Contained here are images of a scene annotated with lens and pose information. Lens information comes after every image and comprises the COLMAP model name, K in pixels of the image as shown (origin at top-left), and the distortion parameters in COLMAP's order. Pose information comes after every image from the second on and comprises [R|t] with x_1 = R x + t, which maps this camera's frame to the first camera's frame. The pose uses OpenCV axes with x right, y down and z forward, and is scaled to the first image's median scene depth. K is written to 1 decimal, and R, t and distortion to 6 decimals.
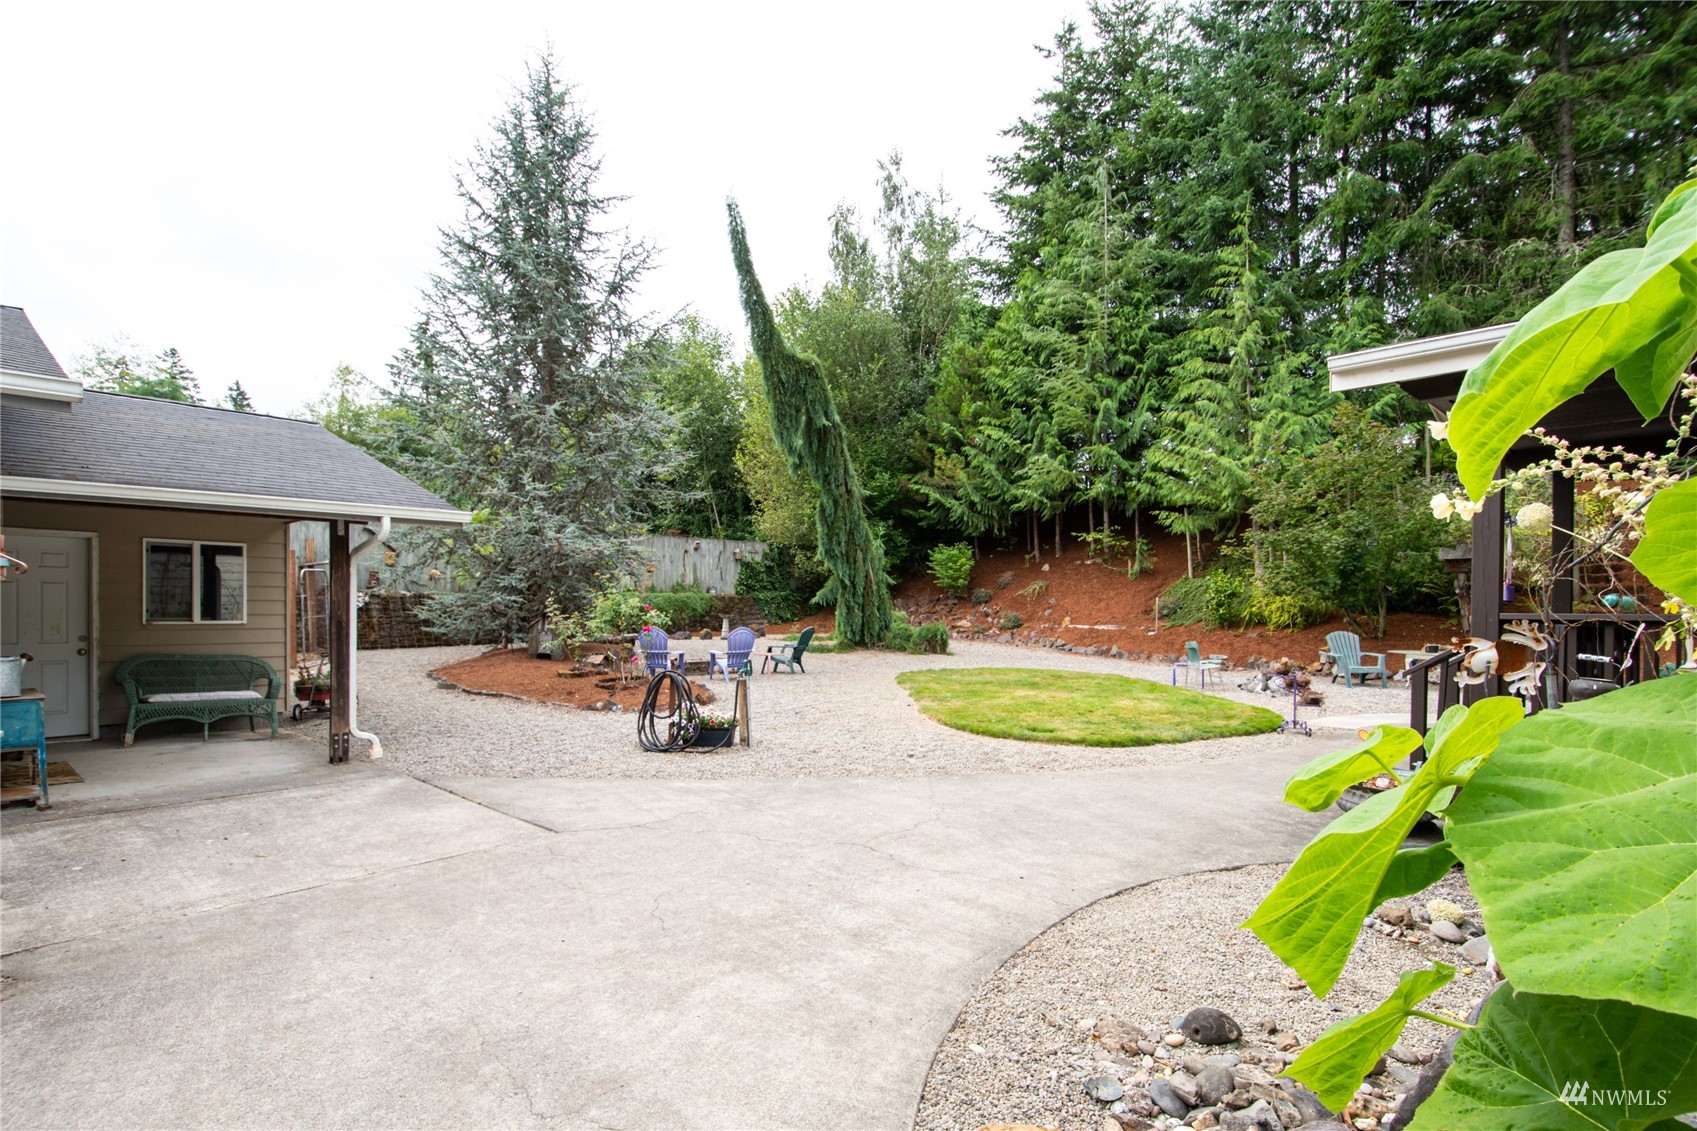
lens RADIAL K [[794.5, 0, 837.1], [0, 794.5, 600.3], [0, 0, 1]] dist [0.005797, -0.004073]
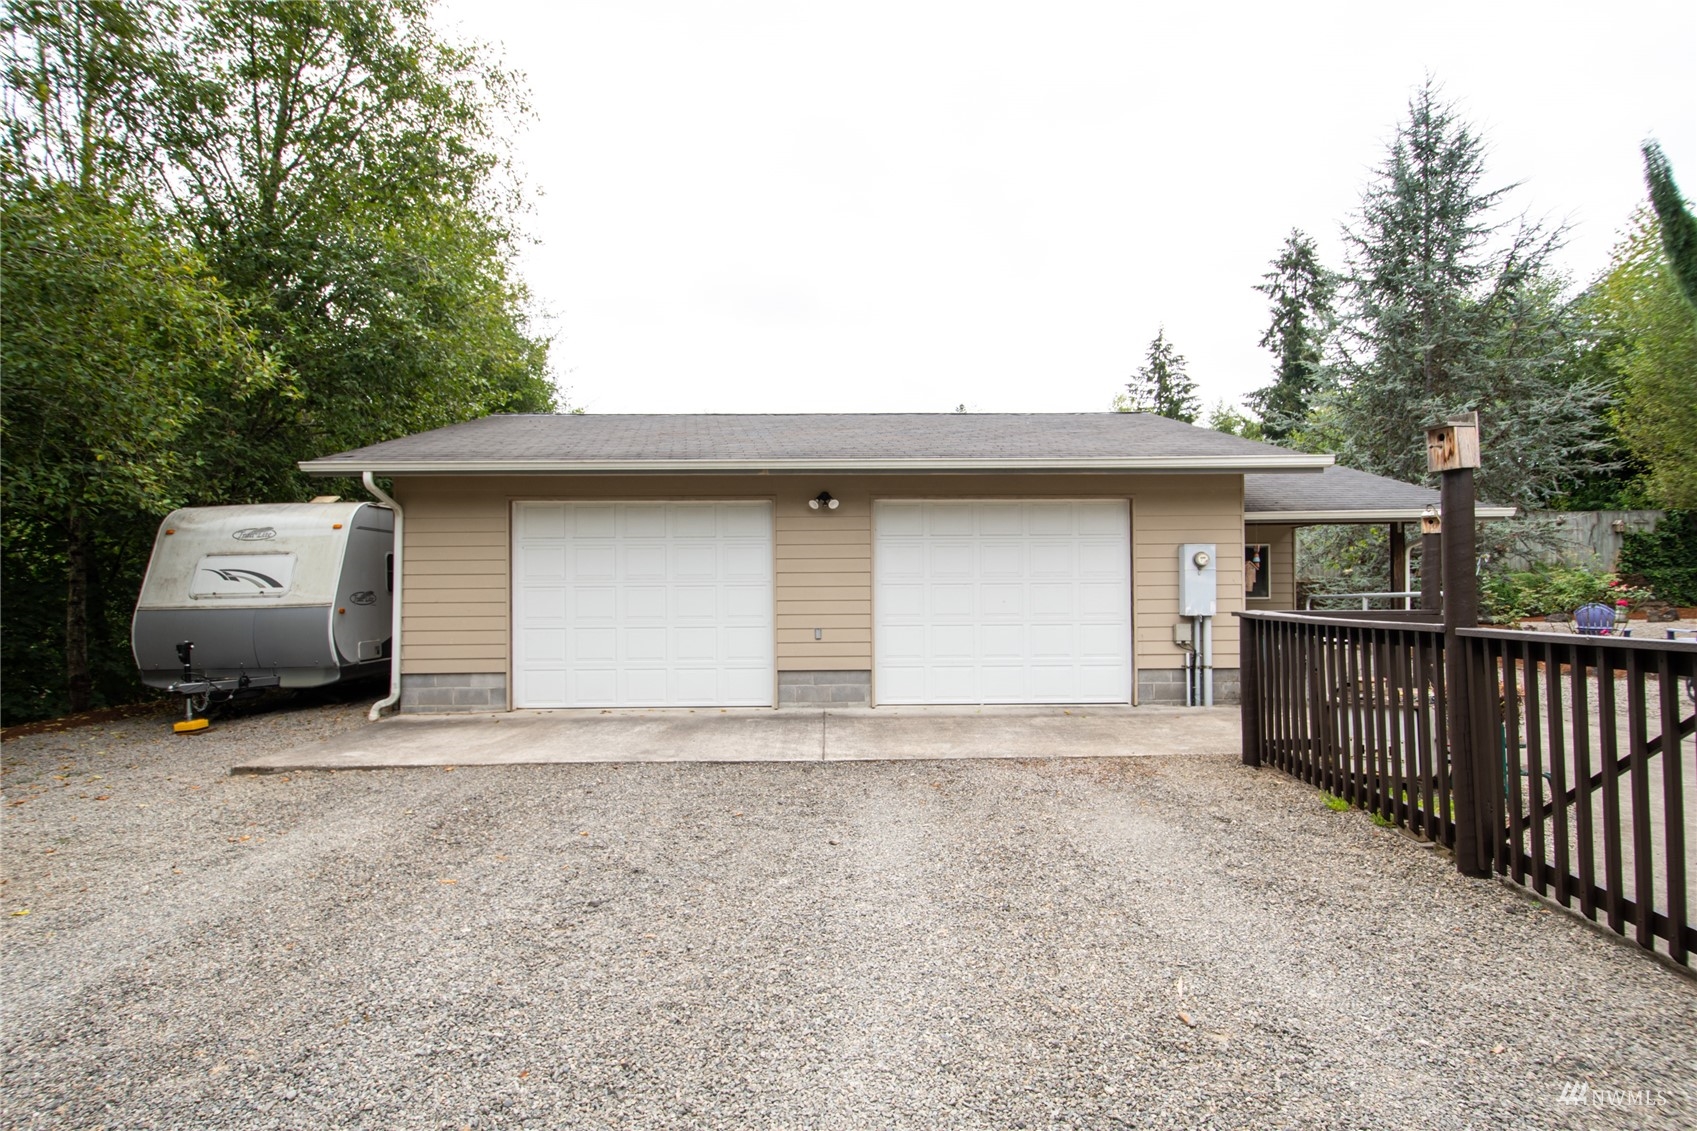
lens RADIAL K [[794.5, 0, 878.6], [0, 794.5, 588.0], [0, 0, 1]] dist [0.005797, -0.004073]
pose [[0.700377, -0.025188, -0.713329, -0.086717], [0.020998, 0.999672, -0.014682, 0.005606], [0.713464, -0.004696, 0.700676, -0.215233]]
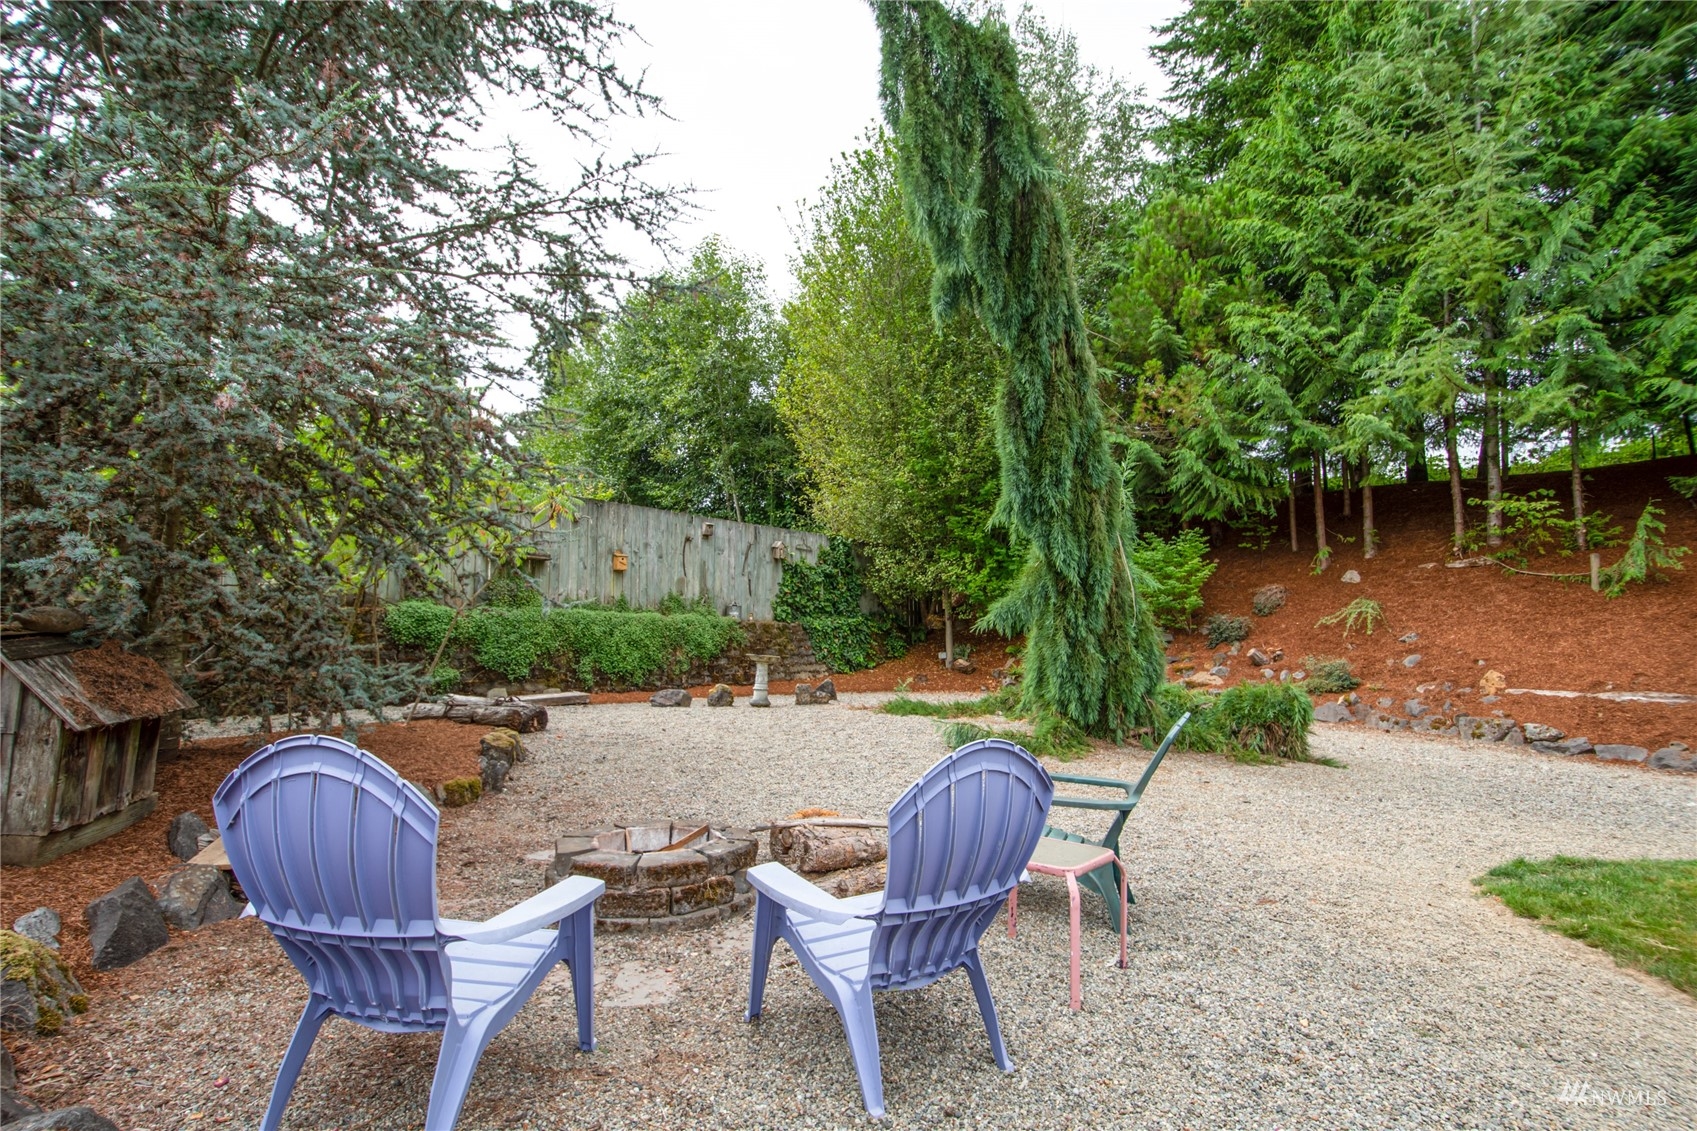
lens RADIAL K [[794.5, 0, 850.2], [0, 794.5, 581.0], [0, 0, 1]] dist [0.005797, -0.004073]
pose [[0.999886, 0.015033, 0.001210, -0.087209], [-0.014890, 0.996767, -0.078956, 0.010410], [-0.002393, 0.078929, 0.996877, 0.507295]]
